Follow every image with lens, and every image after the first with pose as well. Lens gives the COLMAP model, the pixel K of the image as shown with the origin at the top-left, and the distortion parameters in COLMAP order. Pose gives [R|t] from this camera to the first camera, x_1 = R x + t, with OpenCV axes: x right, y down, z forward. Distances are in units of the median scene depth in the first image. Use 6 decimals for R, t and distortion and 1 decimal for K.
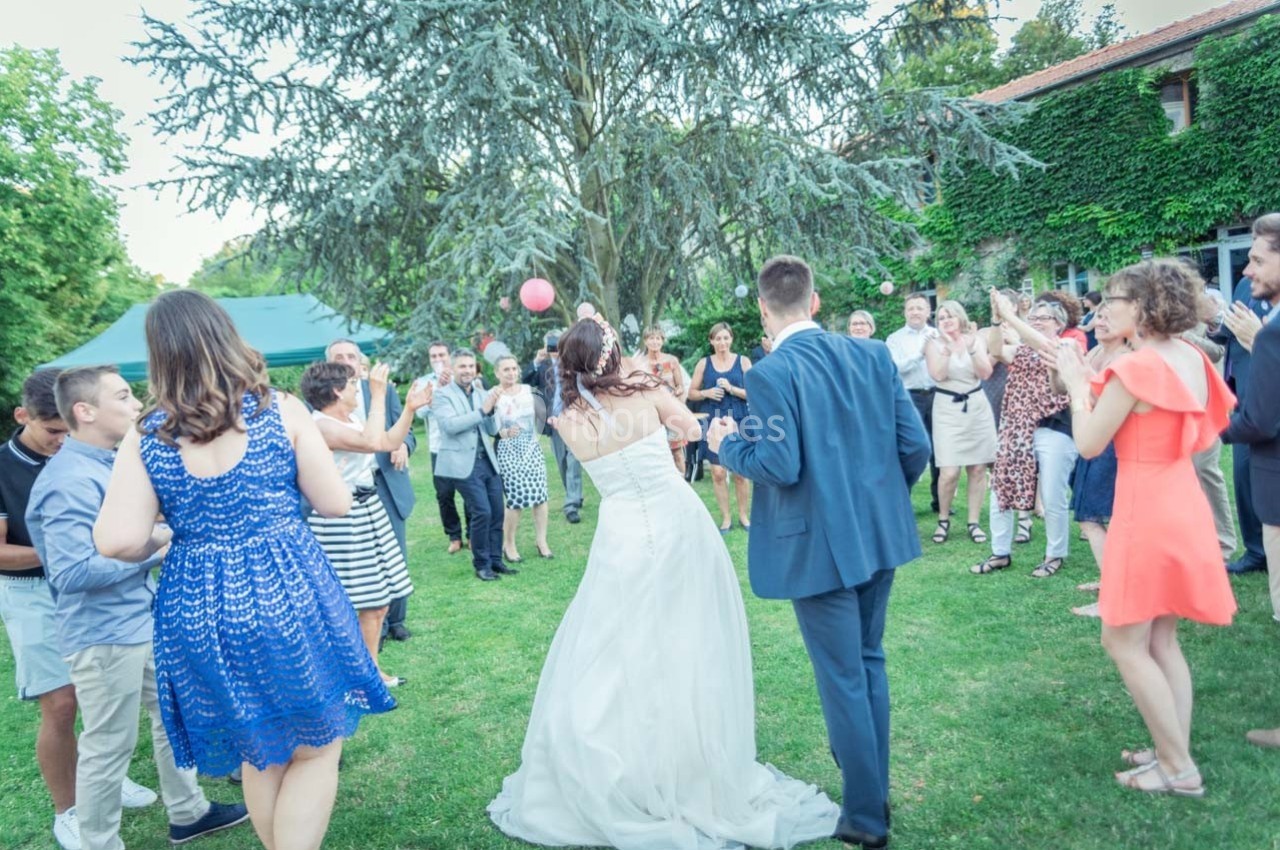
lens RADIAL K [[990.1, 0, 655.3], [0, 990.1, 426.0], [0, 0, 1]] dist [0.051281, -0.001115]
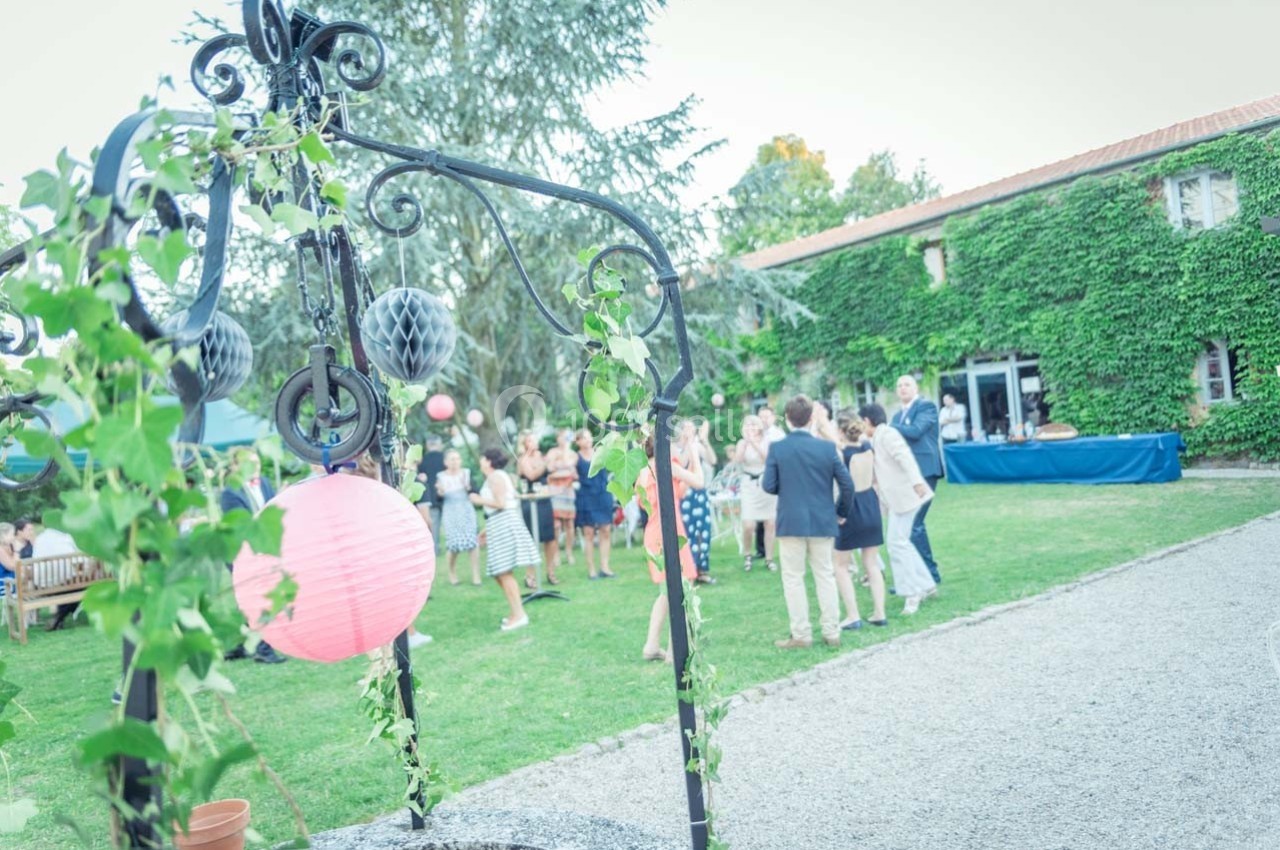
lens RADIAL K [[990.1, 0, 655.3], [0, 990.1, 426.0], [0, 0, 1]] dist [0.051281, -0.001115]
pose [[0.992443, 0.009858, 0.122311, 0.003146], [0.002077, 0.995276, -0.097067, 0.013863], [-0.122690, 0.096587, 0.987734, -0.203400]]
